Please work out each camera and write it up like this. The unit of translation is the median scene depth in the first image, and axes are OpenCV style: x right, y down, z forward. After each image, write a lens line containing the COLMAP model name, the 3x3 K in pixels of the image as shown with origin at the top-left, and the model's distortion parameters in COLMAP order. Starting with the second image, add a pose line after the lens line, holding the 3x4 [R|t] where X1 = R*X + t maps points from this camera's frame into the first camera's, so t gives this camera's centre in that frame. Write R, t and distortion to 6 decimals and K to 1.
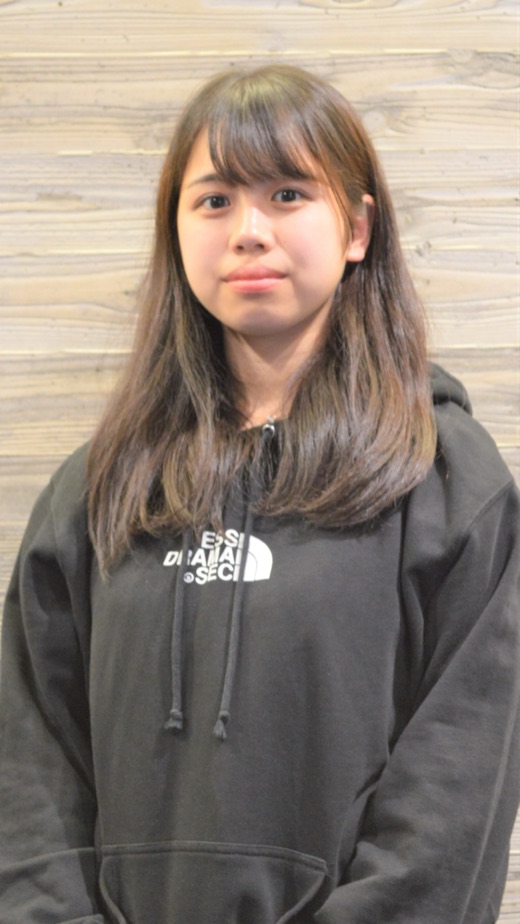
lens RADIAL K [[2197.4, 0, 255.3], [0, 2197.4, 412.9], [0, 0, 1]] dist [-0.015205, 0.000000]
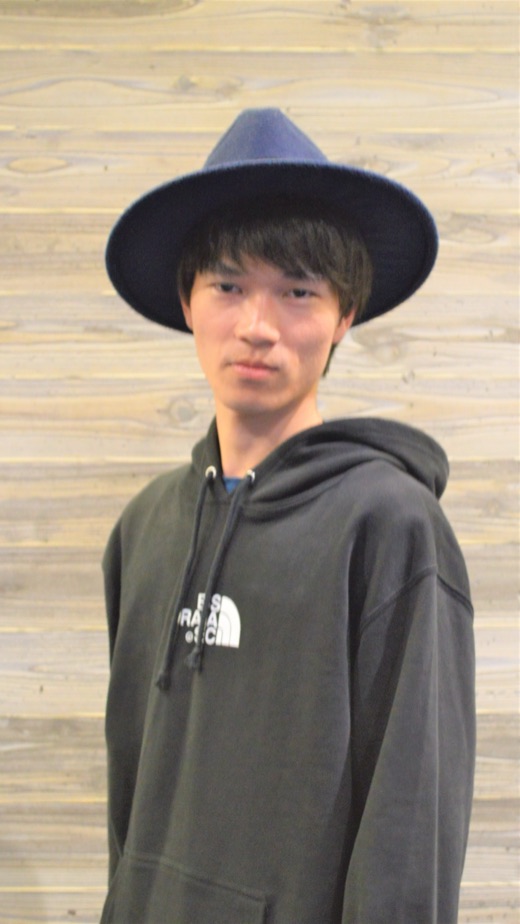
lens RADIAL K [[2197.4, 0, 281.3], [0, 2197.4, 487.3], [0, 0, 1]] dist [-0.015205, 0.000000]
pose [[0.999825, 0.011437, 0.014826, -0.009408], [-0.011129, 0.999723, -0.020732, 0.010519], [-0.015059, 0.020564, 0.999675, -0.189350]]
